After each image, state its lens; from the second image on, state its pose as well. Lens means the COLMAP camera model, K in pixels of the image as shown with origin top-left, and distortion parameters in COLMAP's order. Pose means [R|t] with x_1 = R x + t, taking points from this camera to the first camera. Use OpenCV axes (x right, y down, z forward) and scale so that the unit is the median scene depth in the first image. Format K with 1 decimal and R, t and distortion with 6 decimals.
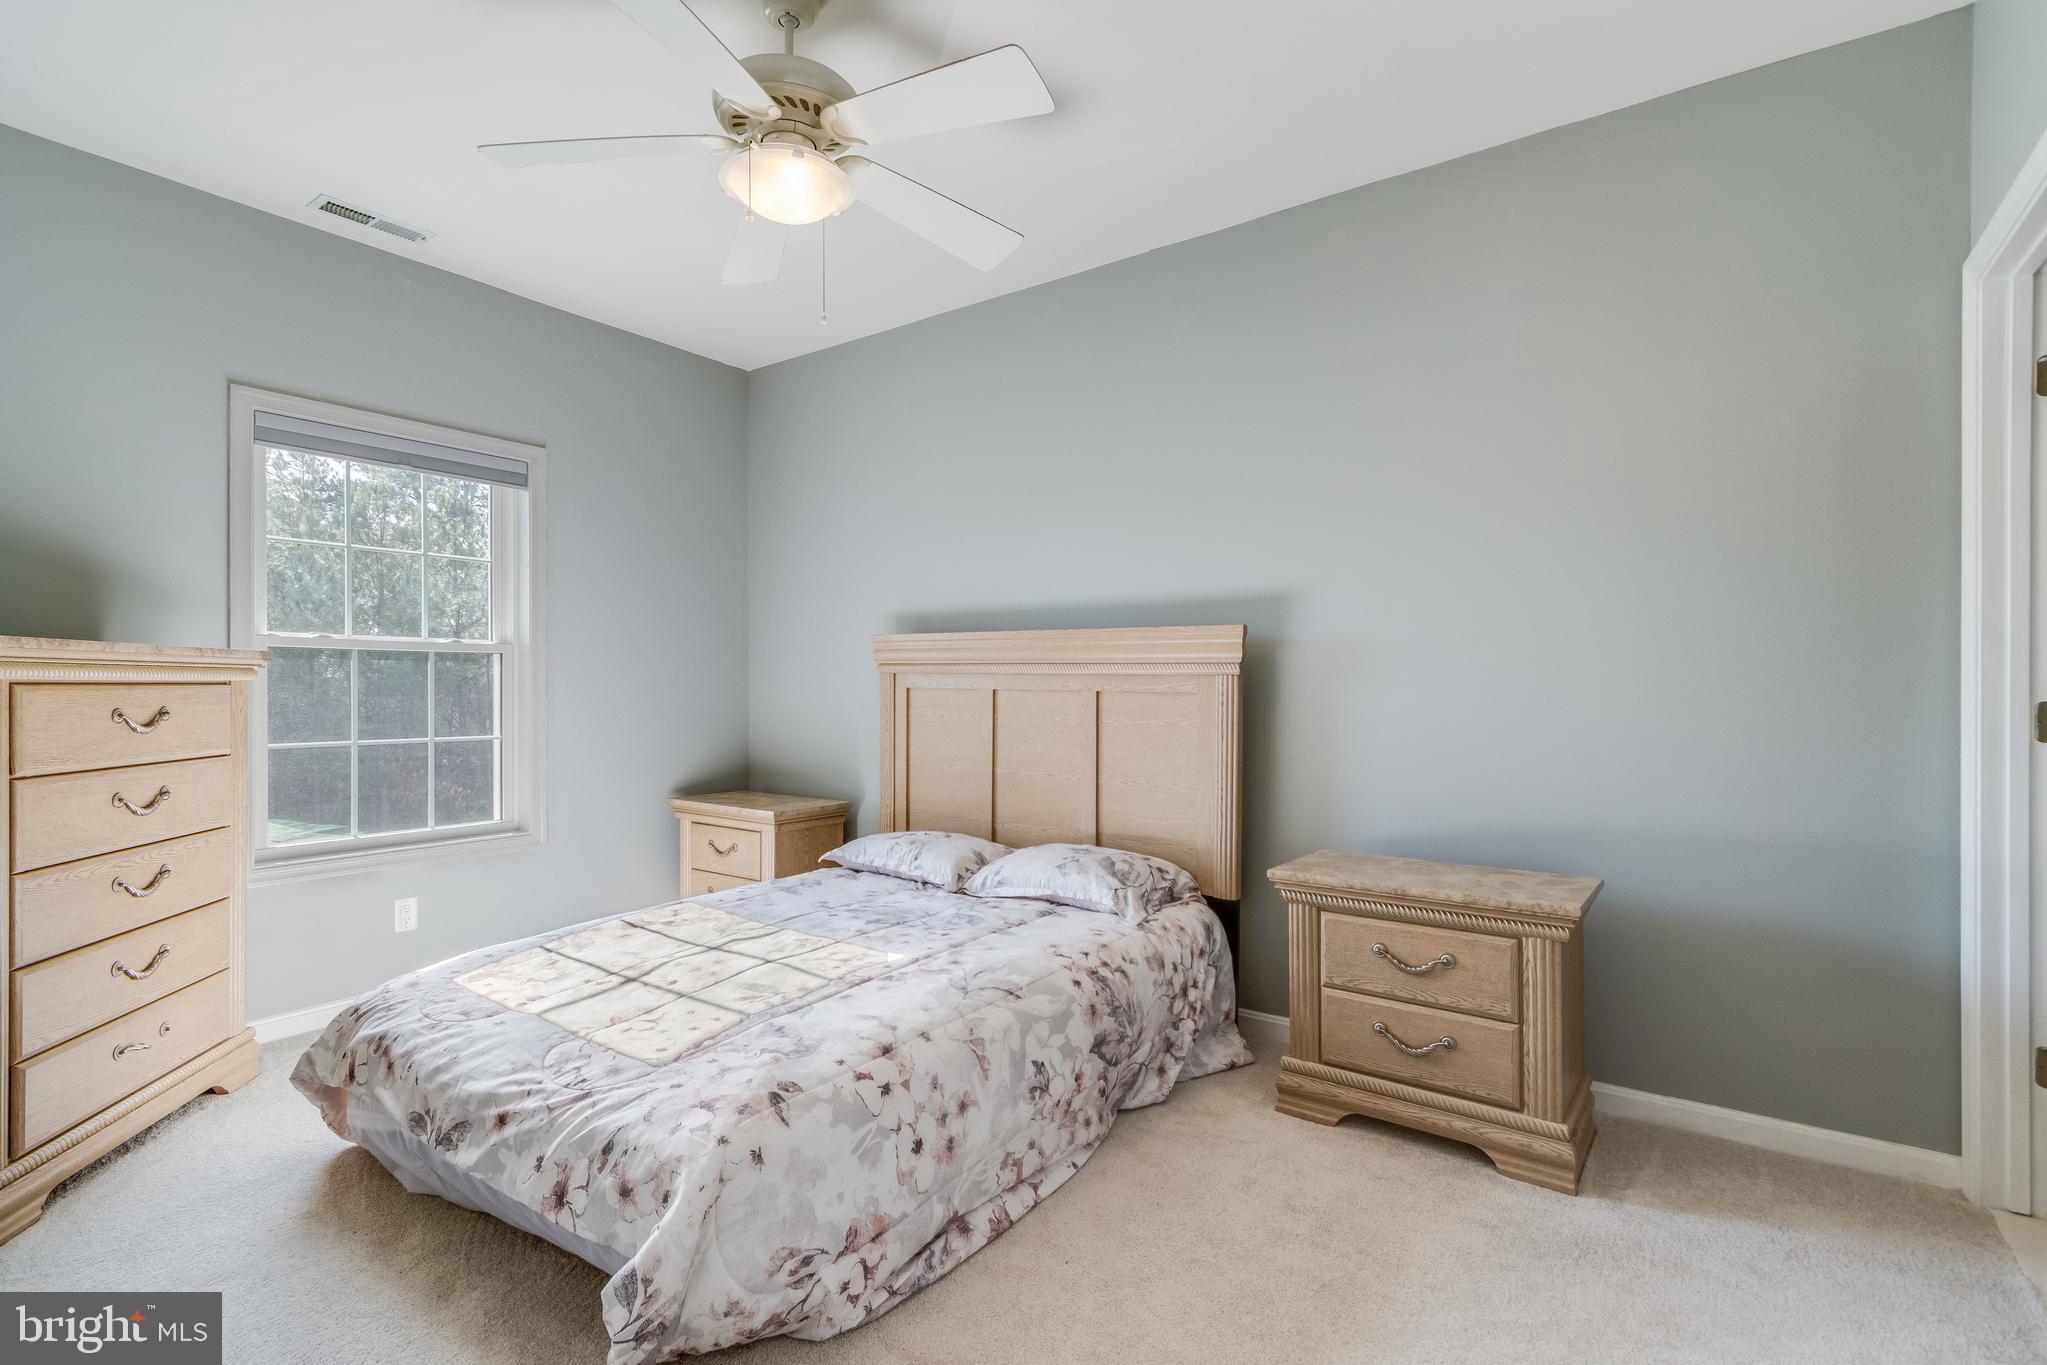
lens RADIAL K [[974.3, 0, 1013.9], [0, 974.3, 691.3], [0, 0, 1]] dist [0.012454, 0.000385]
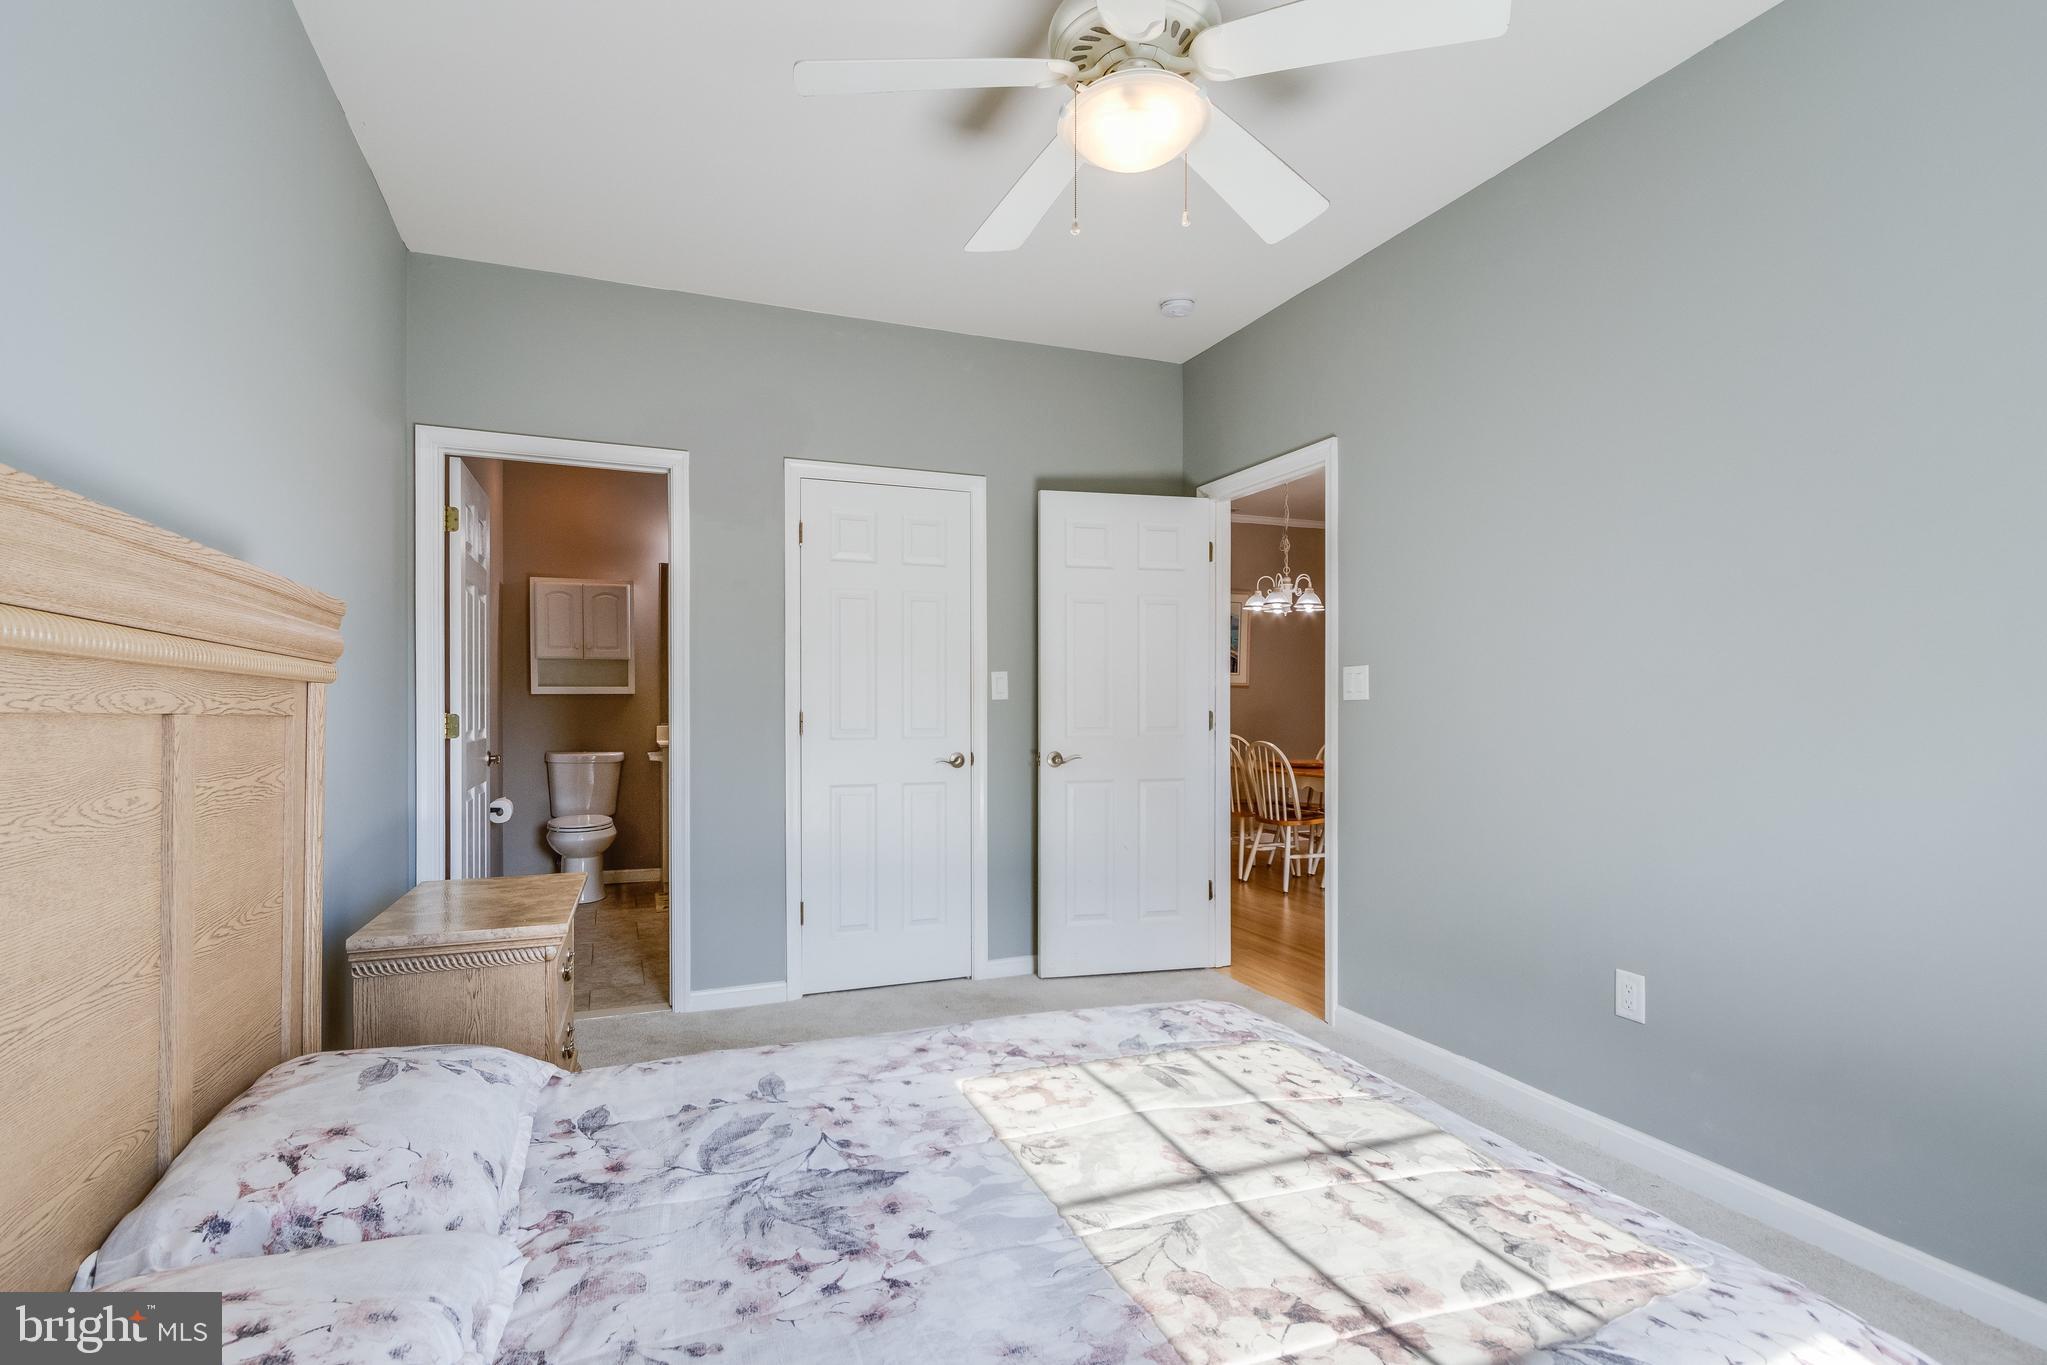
lens RADIAL K [[974.3, 0, 1004.7], [0, 974.3, 699.0], [0, 0, 1]] dist [0.012454, 0.000385]
pose [[-0.842394, -0.000909, 0.538862, -0.593427], [-0.000298, 0.999999, 0.001221, -0.008162], [-0.538863, 0.000868, -0.842393, 1.779077]]
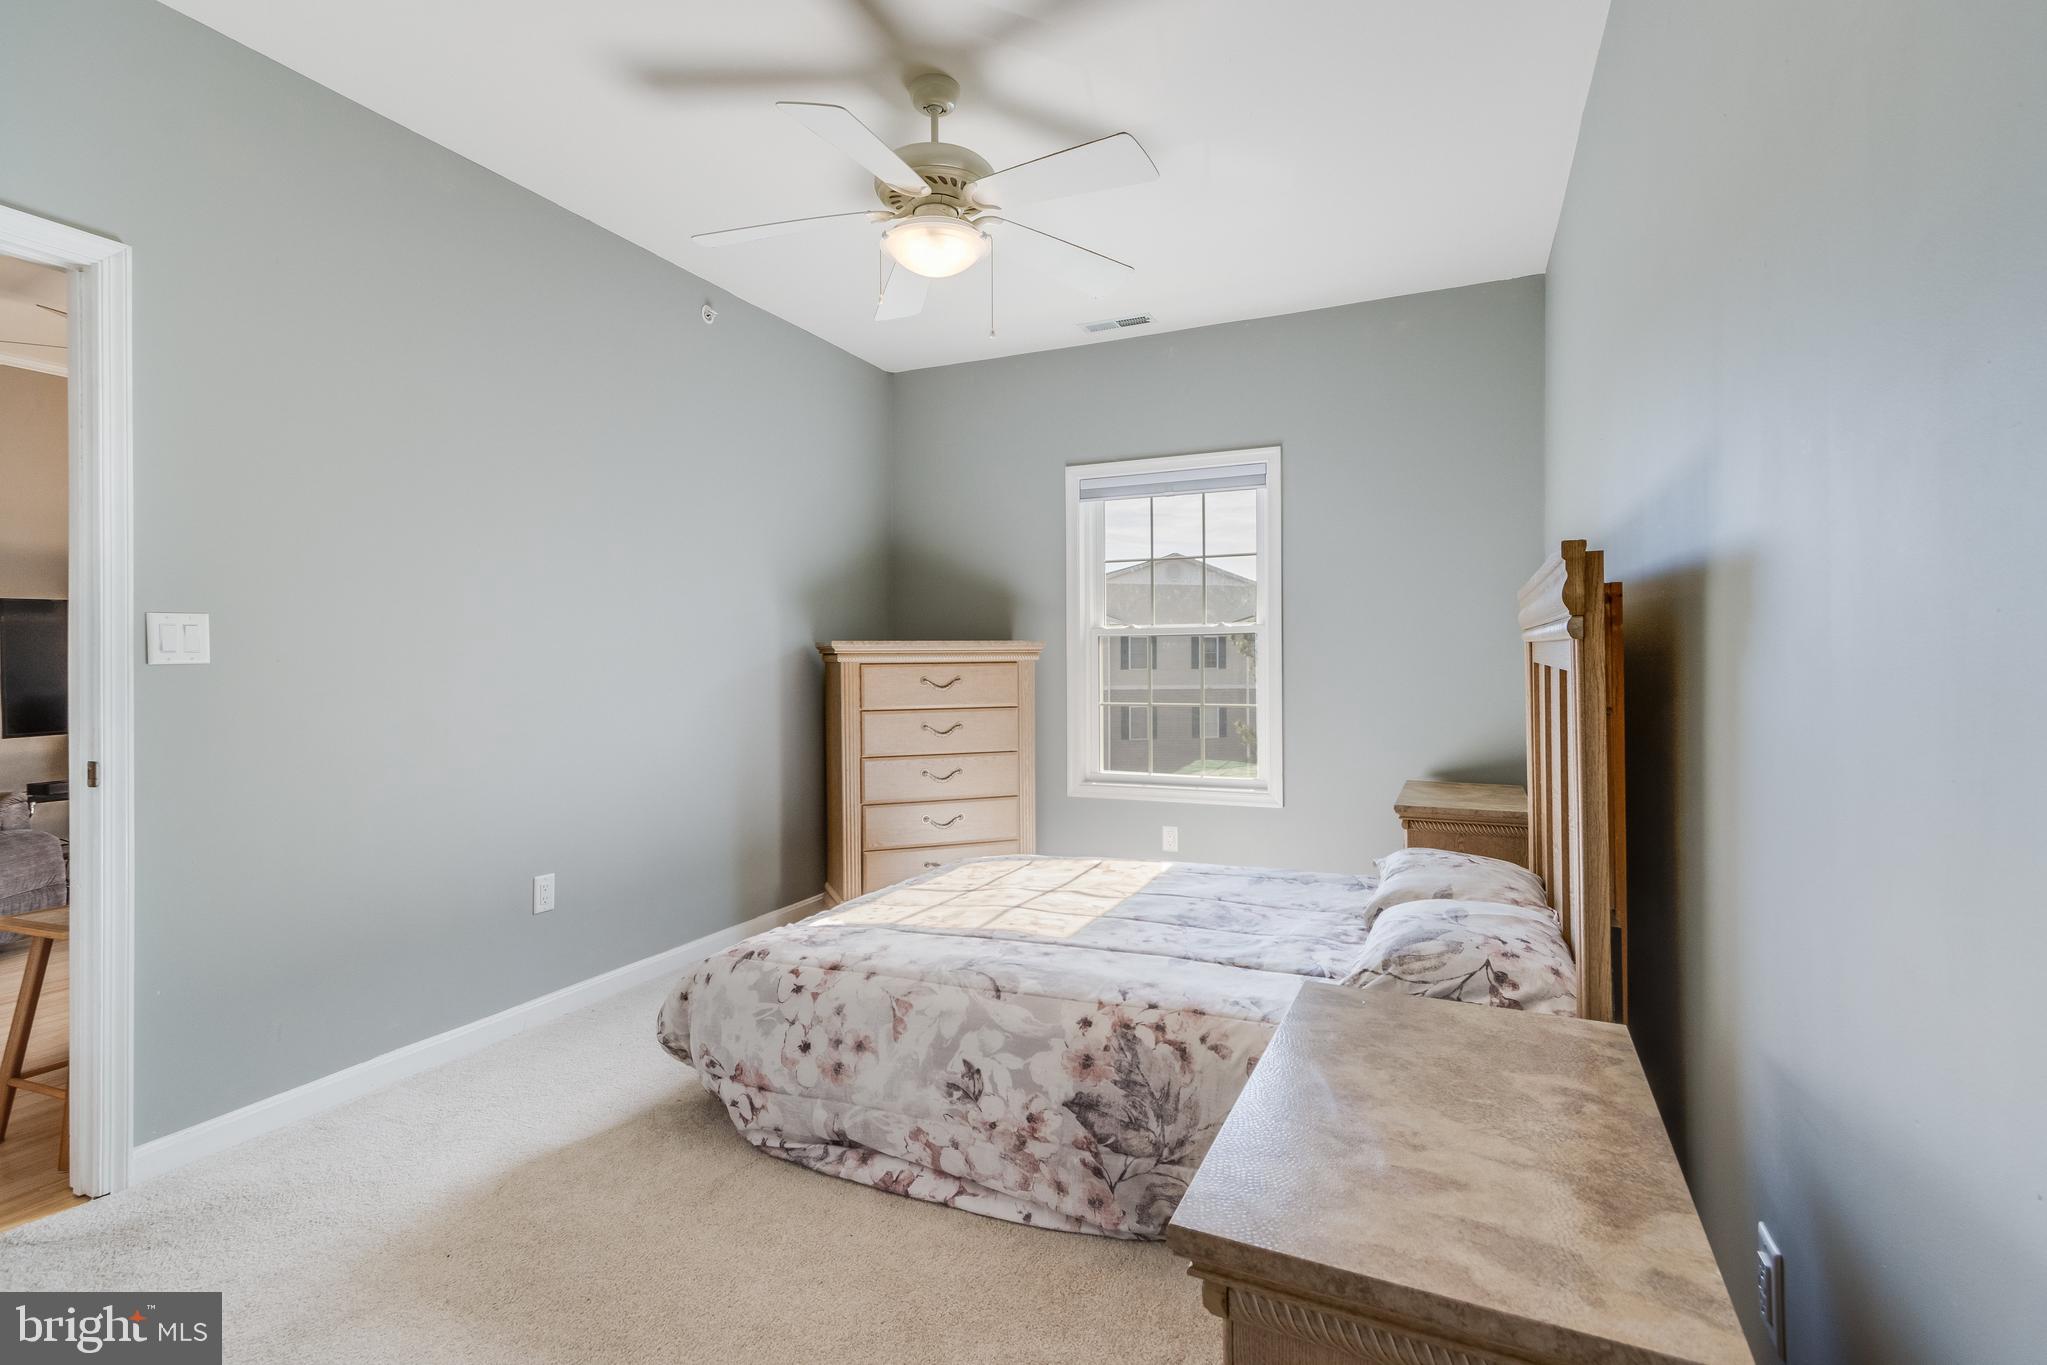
lens RADIAL K [[974.3, 0, 1005.4], [0, 974.3, 677.8], [0, 0, 1]] dist [0.012454, 0.000385]
pose [[0.184540, 0.011240, -0.982761, 0.942475], [-0.000332, 0.999935, 0.011374, -0.002048], [0.982825, -0.001772, 0.184532, 0.856983]]
